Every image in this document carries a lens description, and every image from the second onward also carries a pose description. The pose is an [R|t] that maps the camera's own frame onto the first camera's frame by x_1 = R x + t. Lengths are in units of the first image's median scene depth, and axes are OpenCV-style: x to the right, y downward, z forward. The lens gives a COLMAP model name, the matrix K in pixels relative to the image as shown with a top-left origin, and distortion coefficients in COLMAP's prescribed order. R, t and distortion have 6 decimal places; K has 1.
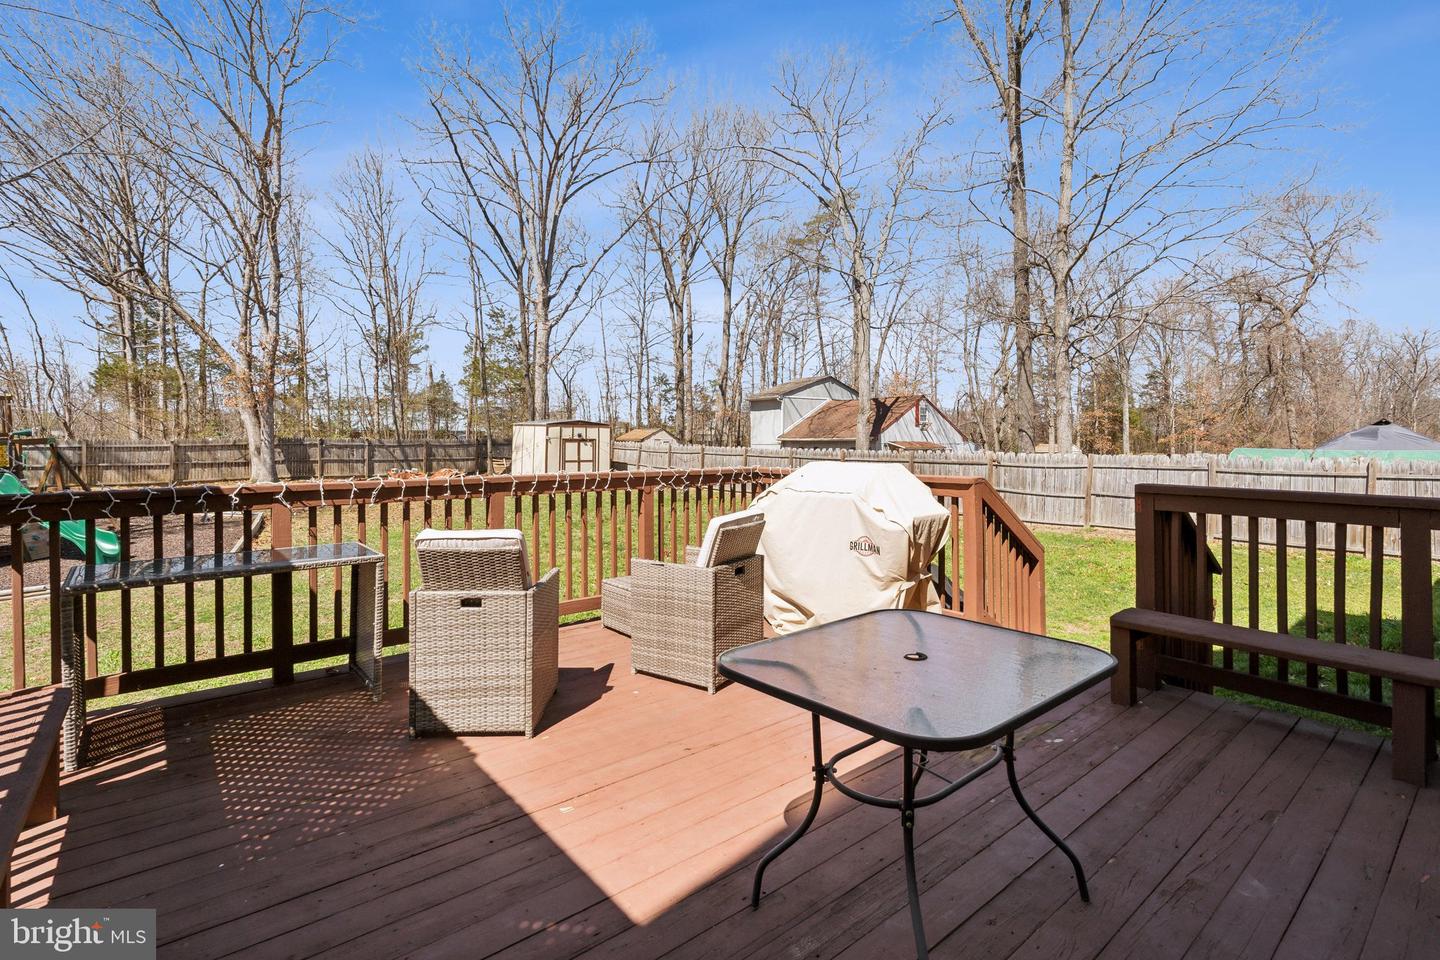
lens RADIAL K [[696.6, 0, 722.4], [0, 696.6, 435.1], [0, 0, 1]] dist [0.003010, 0.000610]
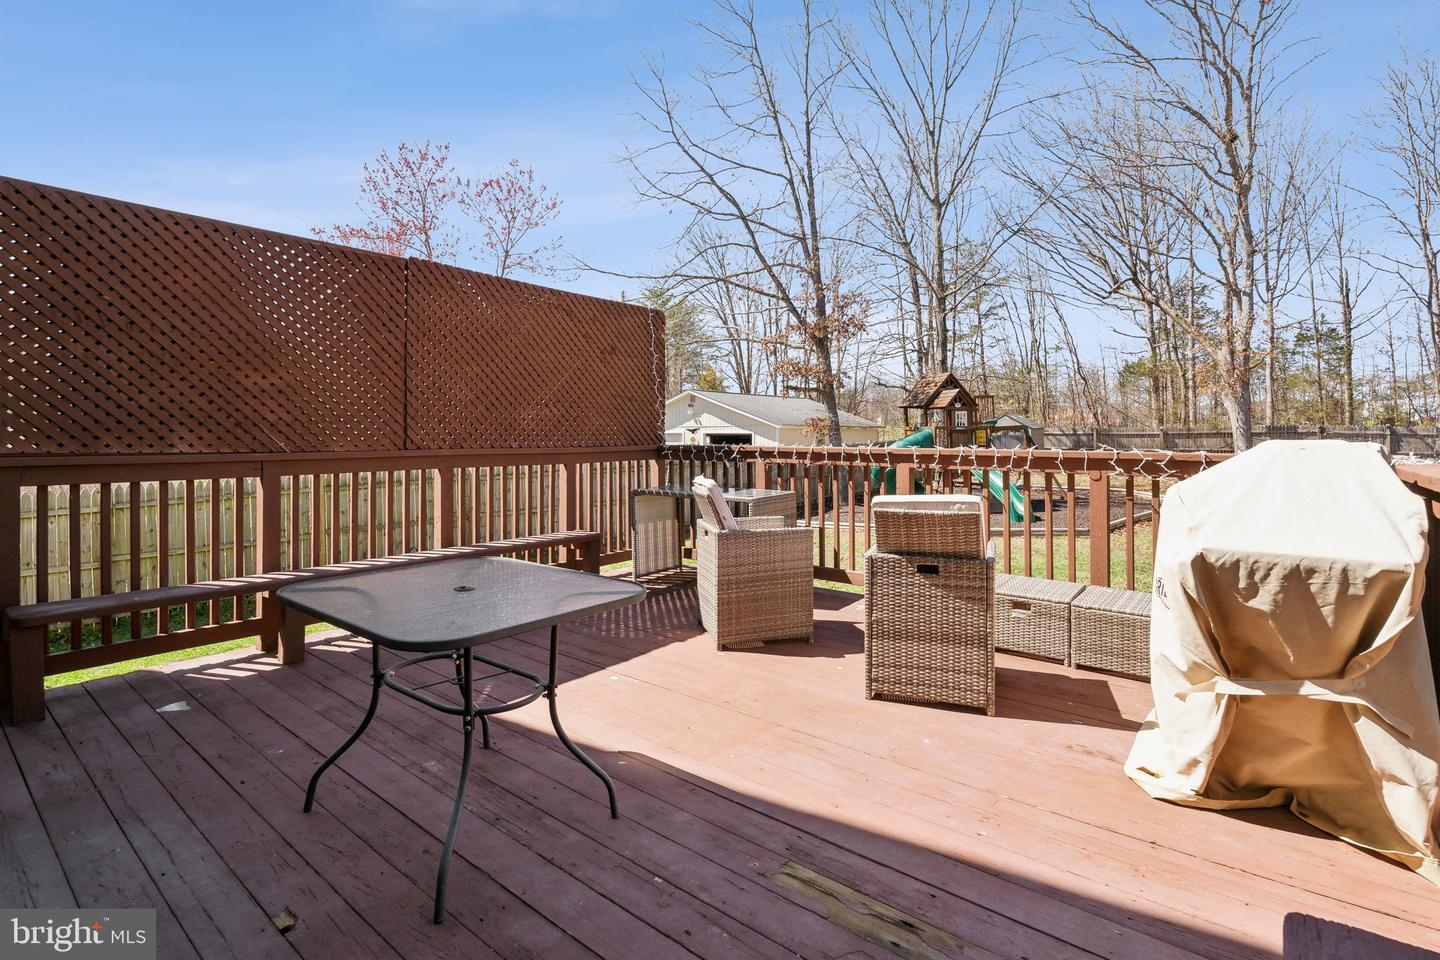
lens RADIAL K [[696.6, 0, 722.4], [0, 696.6, 435.1], [0, 0, 1]] dist [0.003010, 0.000610]
pose [[0.214885, 0.005765, -0.976622, 0.108873], [0.005868, 0.999957, 0.007194, 0.005314], [0.976622, -0.007277, 0.214842, 0.087136]]
